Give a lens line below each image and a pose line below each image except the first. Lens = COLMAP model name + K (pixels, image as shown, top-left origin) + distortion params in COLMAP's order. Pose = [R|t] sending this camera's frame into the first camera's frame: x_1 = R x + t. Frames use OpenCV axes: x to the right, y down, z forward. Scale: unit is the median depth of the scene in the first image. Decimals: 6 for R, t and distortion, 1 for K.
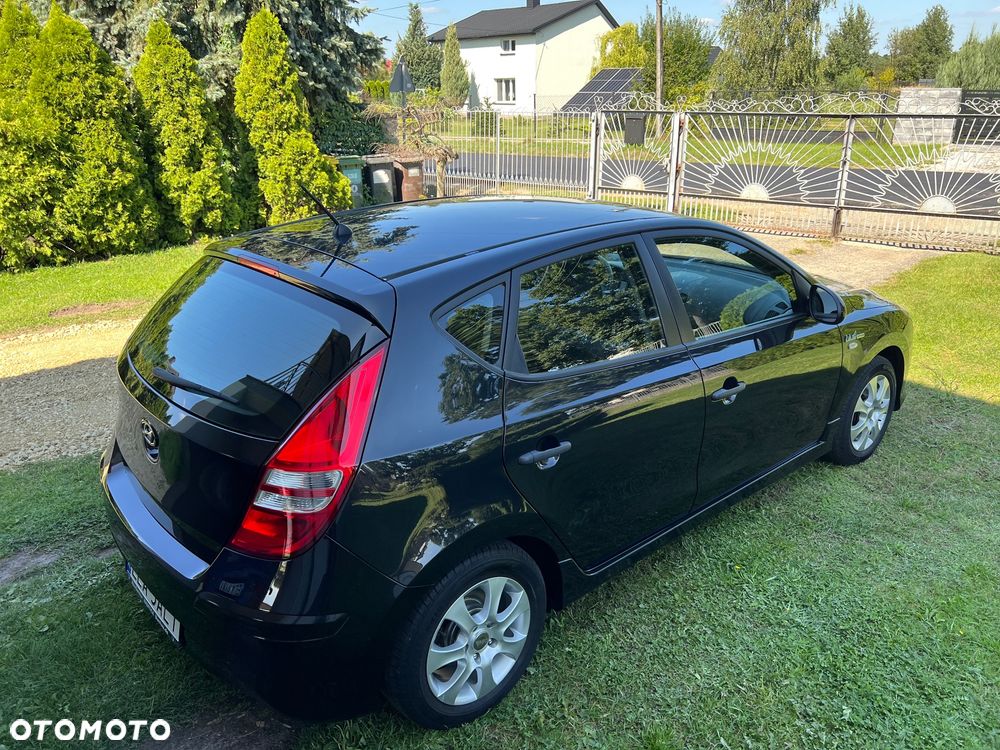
lens RADIAL K [[745.9, 0, 508.5], [0, 745.9, 372.0], [0, 0, 1]] dist [0.041515, -0.036972]
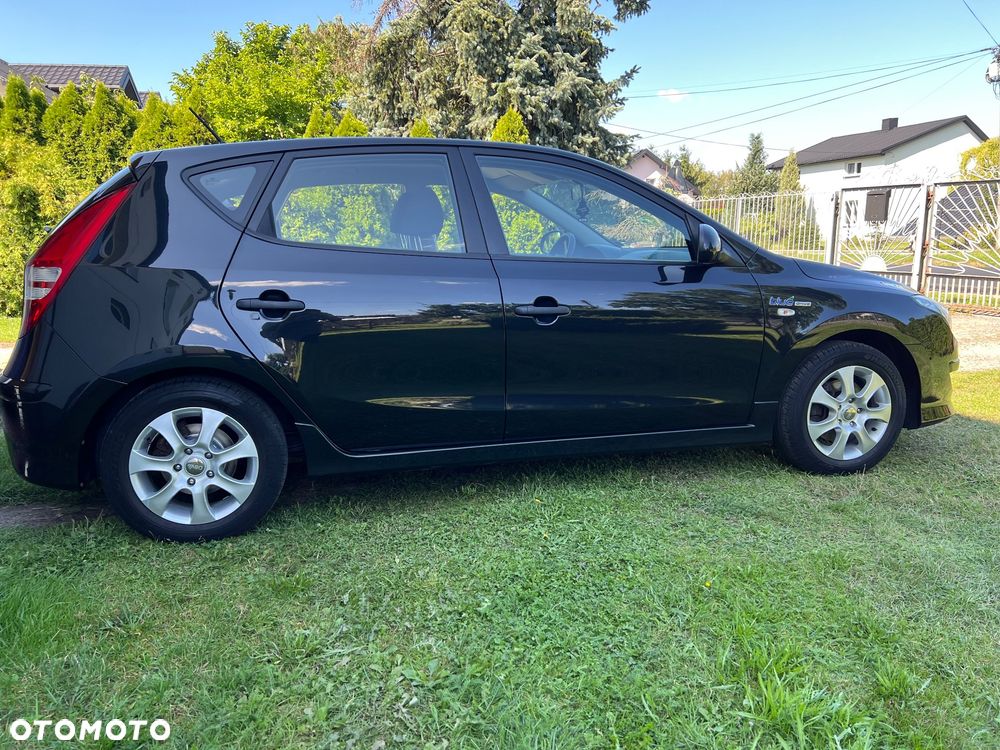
lens RADIAL K [[745.9, 0, 491.1], [0, 745.9, 380.3], [0, 0, 1]] dist [0.041515, -0.036972]
pose [[0.891515, 0.085086, -0.444929, 0.174408], [-0.153895, 0.980672, -0.120823, 0.062325], [0.426049, 0.176188, 0.887378, 0.037124]]
